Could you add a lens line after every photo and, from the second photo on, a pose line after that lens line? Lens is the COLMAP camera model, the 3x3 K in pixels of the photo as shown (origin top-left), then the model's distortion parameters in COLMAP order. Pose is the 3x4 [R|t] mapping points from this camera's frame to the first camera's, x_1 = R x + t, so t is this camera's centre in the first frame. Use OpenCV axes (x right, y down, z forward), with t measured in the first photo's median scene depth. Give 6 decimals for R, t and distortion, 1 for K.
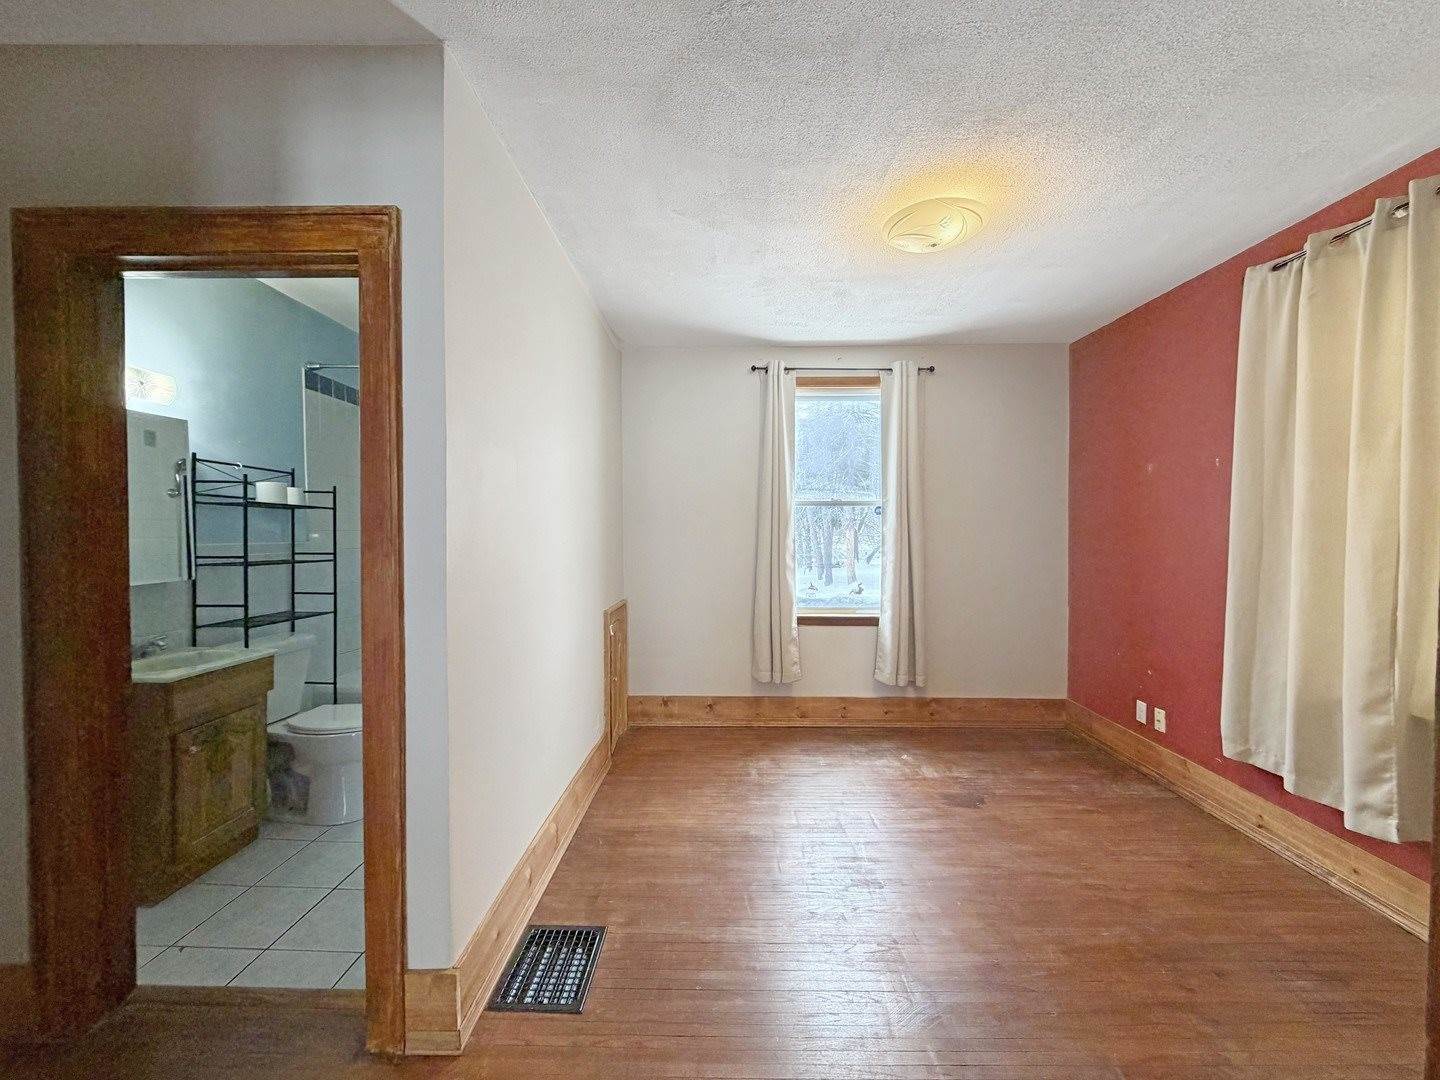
lens RADIAL K [[571.7, 0, 726.6], [0, 571.7, 537.9], [0, 0, 1]] dist [-0.003033, -0.000242]
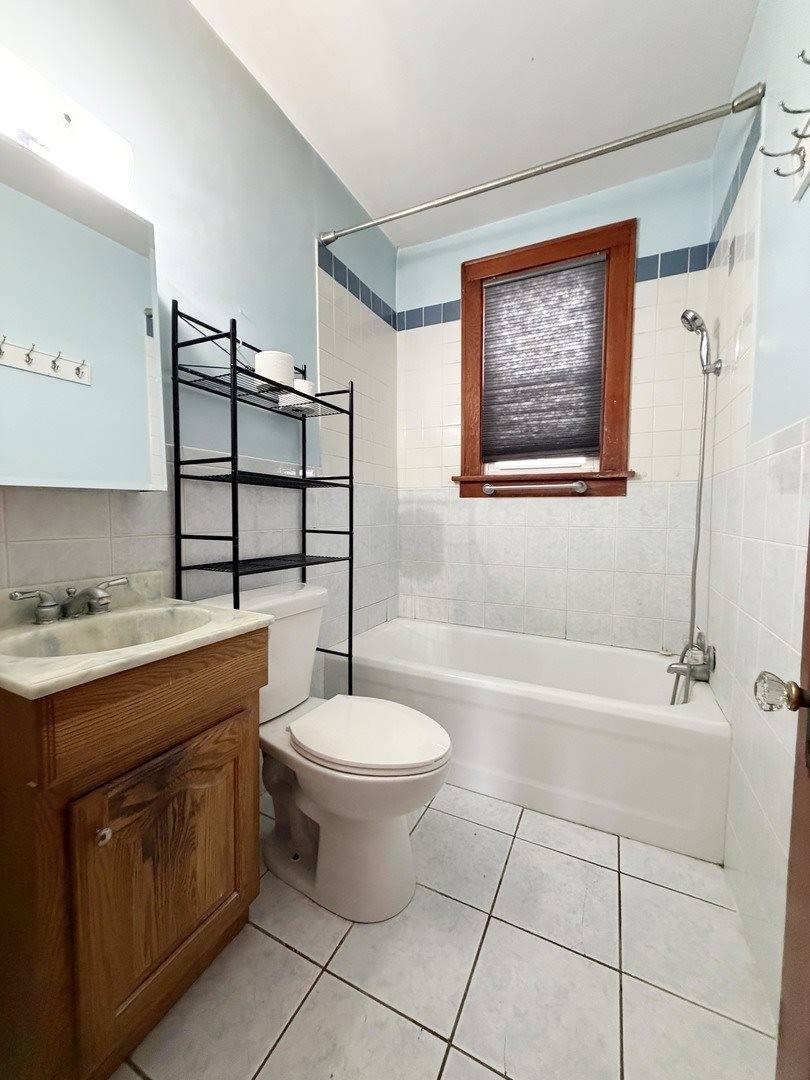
lens RADIAL K [[428.8, 0, 402.3], [0, 428.8, 538.1], [0, 0, 1]] dist [-0.003033, -0.000242]
pose [[0.897553, 0.034115, -0.439584, -0.473019], [-0.011998, 0.998523, 0.052995, 0.090567], [0.440743, -0.042291, 0.896637, 0.659319]]
